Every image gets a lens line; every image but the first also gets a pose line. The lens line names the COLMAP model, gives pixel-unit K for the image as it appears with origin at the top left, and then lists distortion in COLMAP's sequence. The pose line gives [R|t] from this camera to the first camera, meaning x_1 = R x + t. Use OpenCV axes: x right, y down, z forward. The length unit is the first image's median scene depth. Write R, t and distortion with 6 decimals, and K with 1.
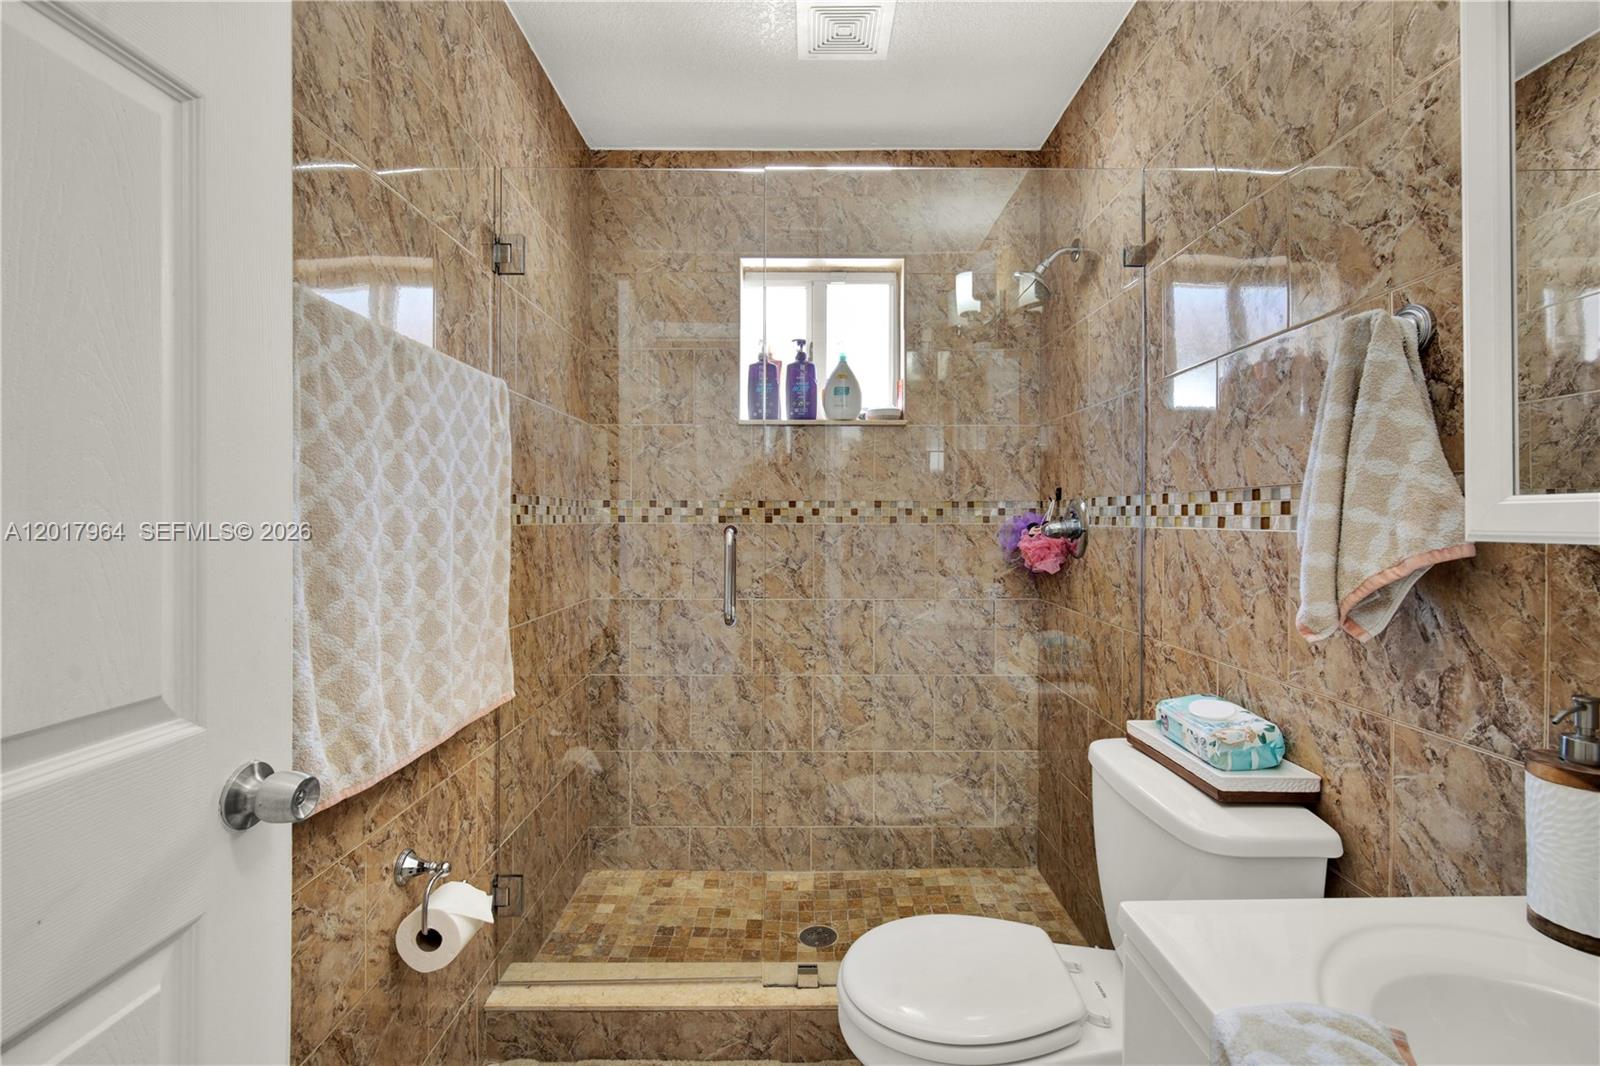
lens RADIAL K [[728.4, 0, 802.3], [0, 728.4, 529.6], [0, 0, 1]] dist [-0.013524, 0.004015]
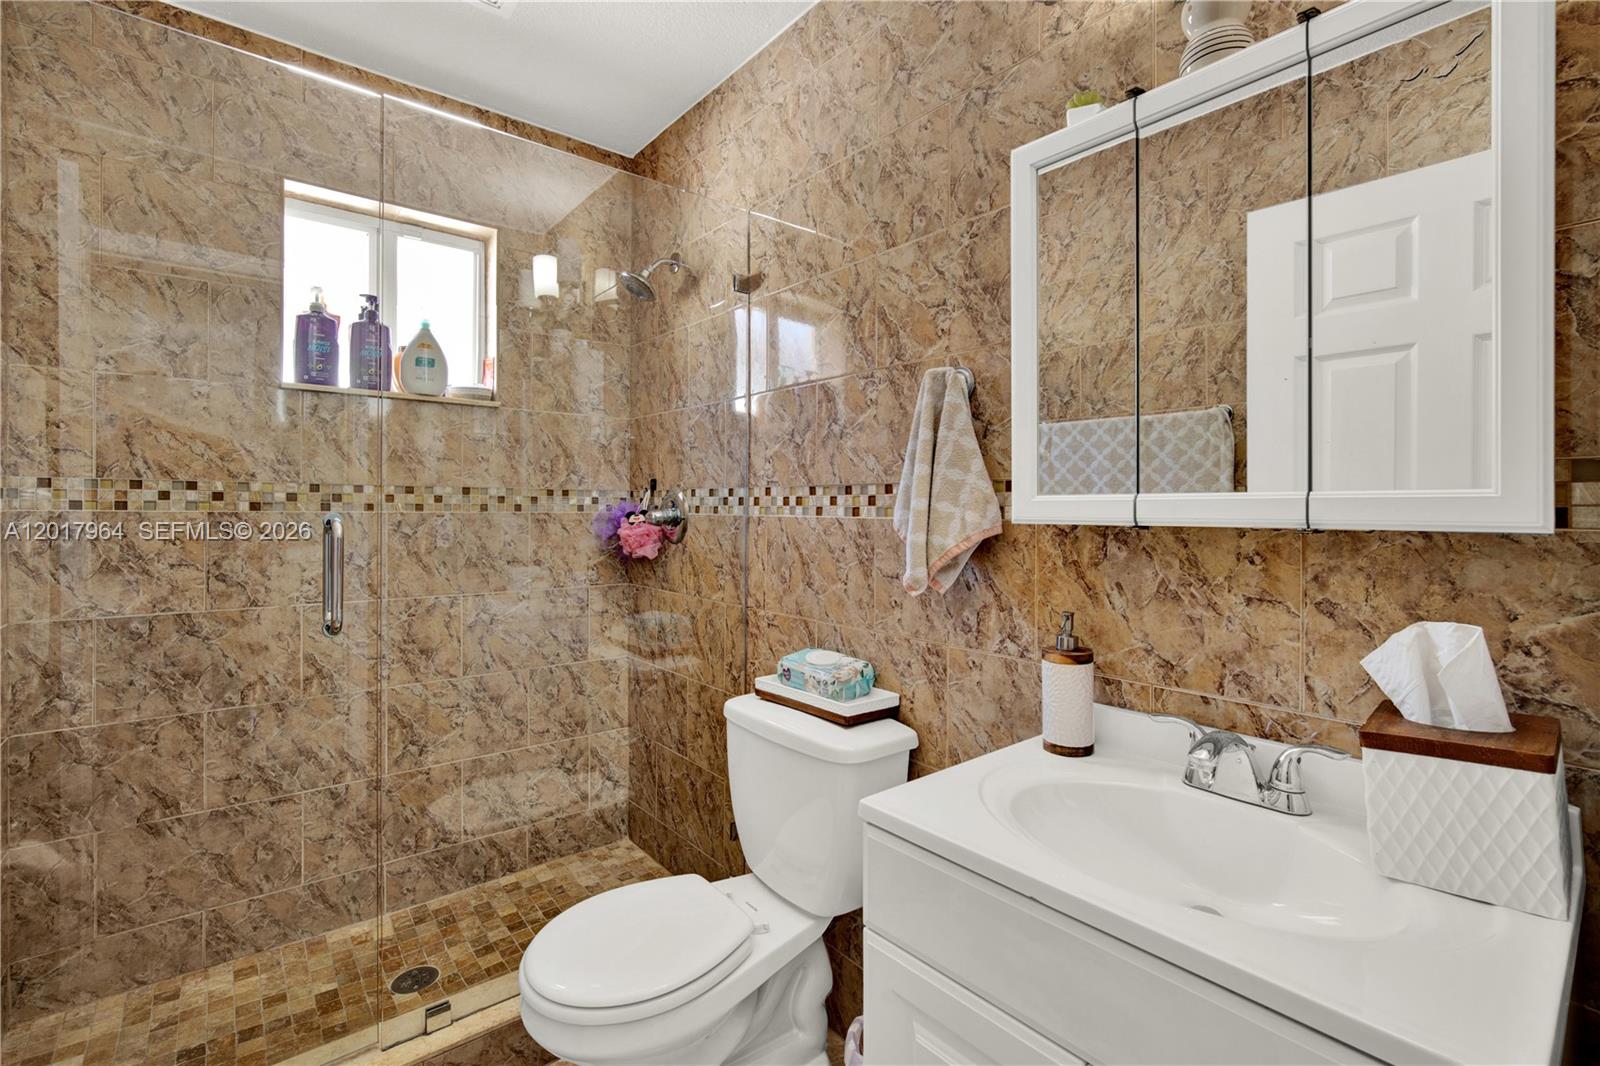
lens RADIAL K [[728.4, 0, 825.3], [0, 728.4, 524.8], [0, 0, 1]] dist [-0.013524, 0.004015]
pose [[0.767480, -0.009747, 0.640998, -0.142816], [0.003753, 0.999936, 0.010712, -0.000049], [-0.641061, -0.005816, 0.767468, 0.008481]]
